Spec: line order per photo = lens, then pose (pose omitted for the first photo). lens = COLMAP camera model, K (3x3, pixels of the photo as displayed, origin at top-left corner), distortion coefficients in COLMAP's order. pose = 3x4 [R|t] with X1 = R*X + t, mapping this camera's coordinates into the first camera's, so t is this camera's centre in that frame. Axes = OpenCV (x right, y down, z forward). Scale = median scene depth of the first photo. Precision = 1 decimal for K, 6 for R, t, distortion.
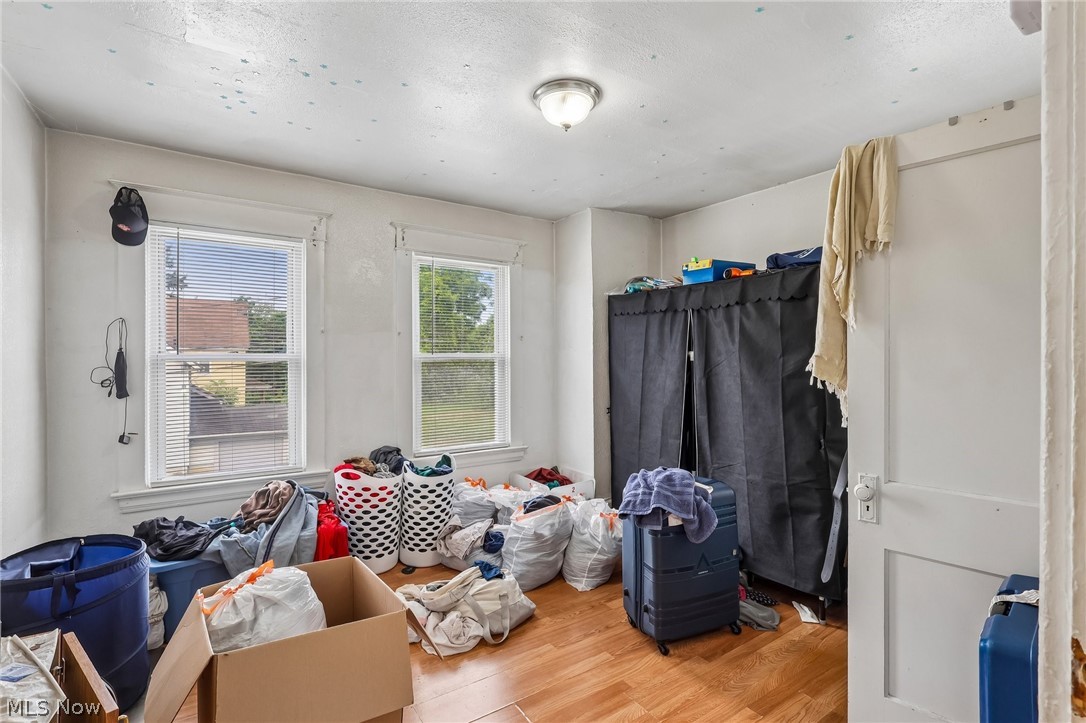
lens RADIAL K [[513.5, 0, 542.1], [0, 513.5, 361.5], [0, 0, 1]] dist [0.009882, -0.005456]
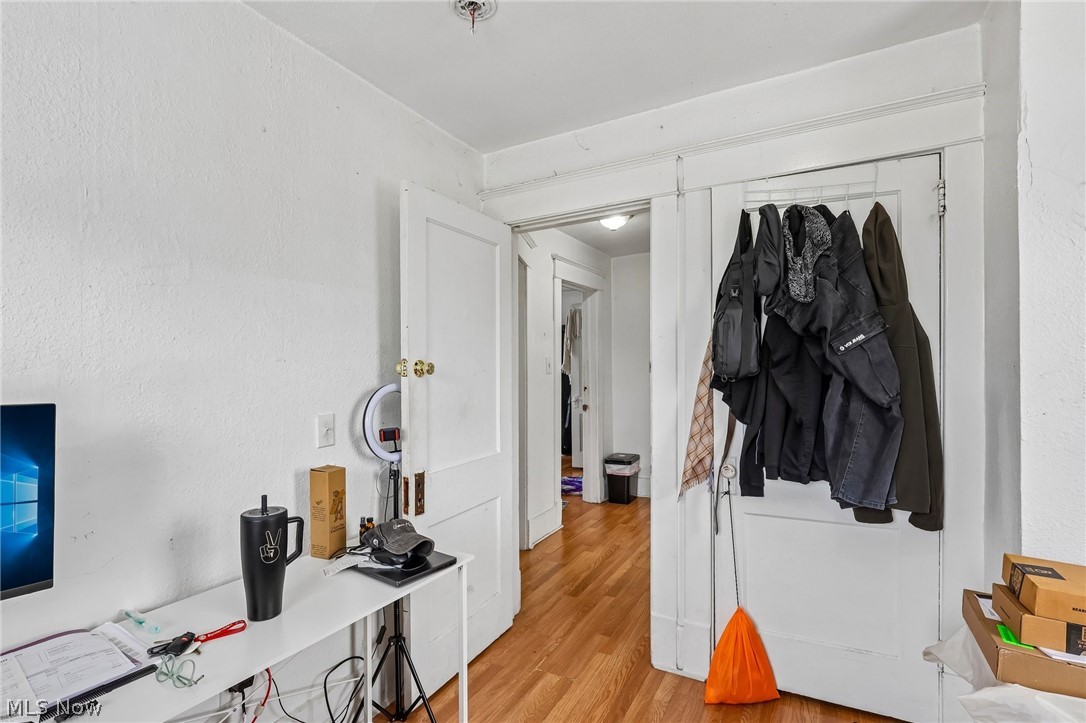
lens RADIAL K [[513.5, 0, 543.3], [0, 513.5, 362.7], [0, 0, 1]] dist [0.009882, -0.005456]
pose [[0.892645, -0.003395, 0.450748, -1.249730], [0.006680, 0.999961, -0.005698, 0.005118], [-0.450711, 0.008097, 0.892633, -2.209467]]
